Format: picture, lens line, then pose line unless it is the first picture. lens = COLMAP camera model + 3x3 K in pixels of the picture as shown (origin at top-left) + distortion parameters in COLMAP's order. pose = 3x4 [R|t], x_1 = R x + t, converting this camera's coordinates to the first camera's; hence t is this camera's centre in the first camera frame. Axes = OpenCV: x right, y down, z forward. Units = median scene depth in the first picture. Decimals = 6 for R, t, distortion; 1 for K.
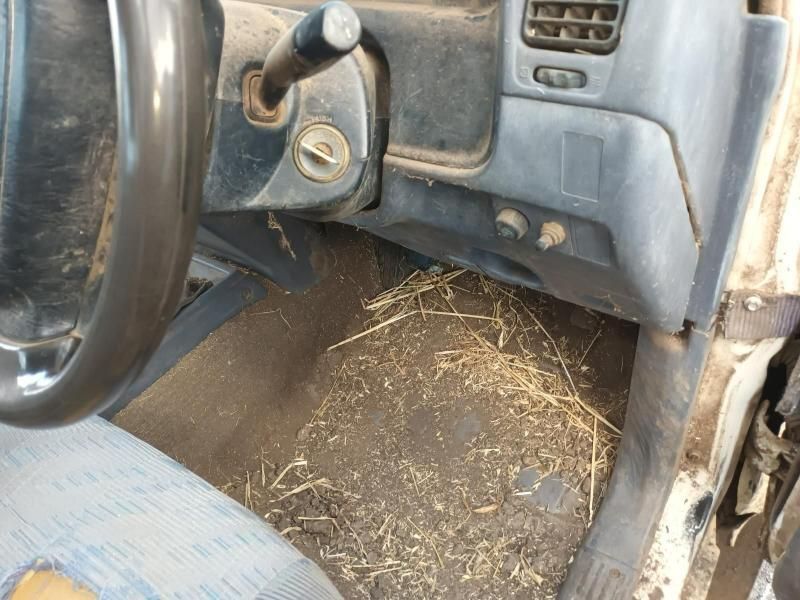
lens RADIAL K [[605.2, 0, 402.3], [0, 605.2, 296.4], [0, 0, 1]] dist [0.038494, -0.052718]
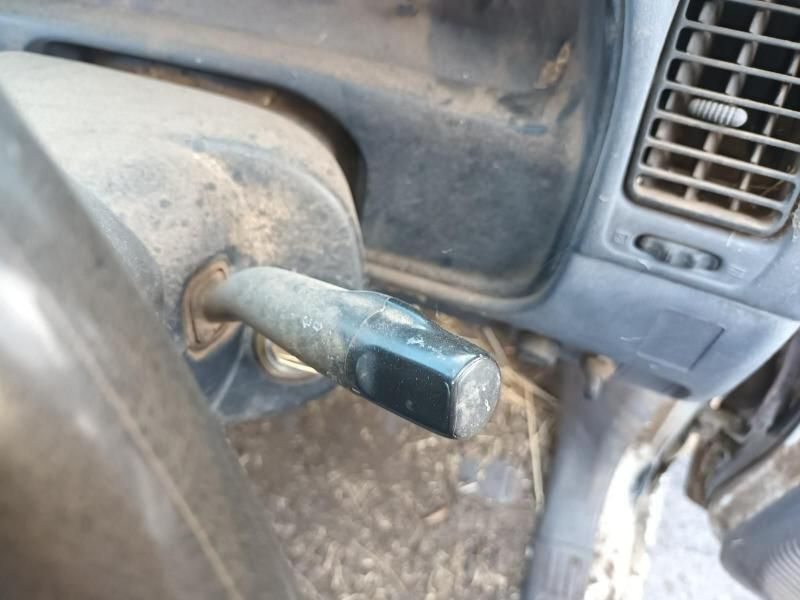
lens RADIAL K [[632.8, 0, 407.4], [0, 632.8, 305.9], [0, 0, 1]] dist [-0.000625, -0.008344]
pose [[0.953329, -0.162077, 0.254744, -0.110902], [0.086698, 0.955124, 0.283236, -0.266589], [-0.289218, -0.247931, 0.924599, 0.210459]]
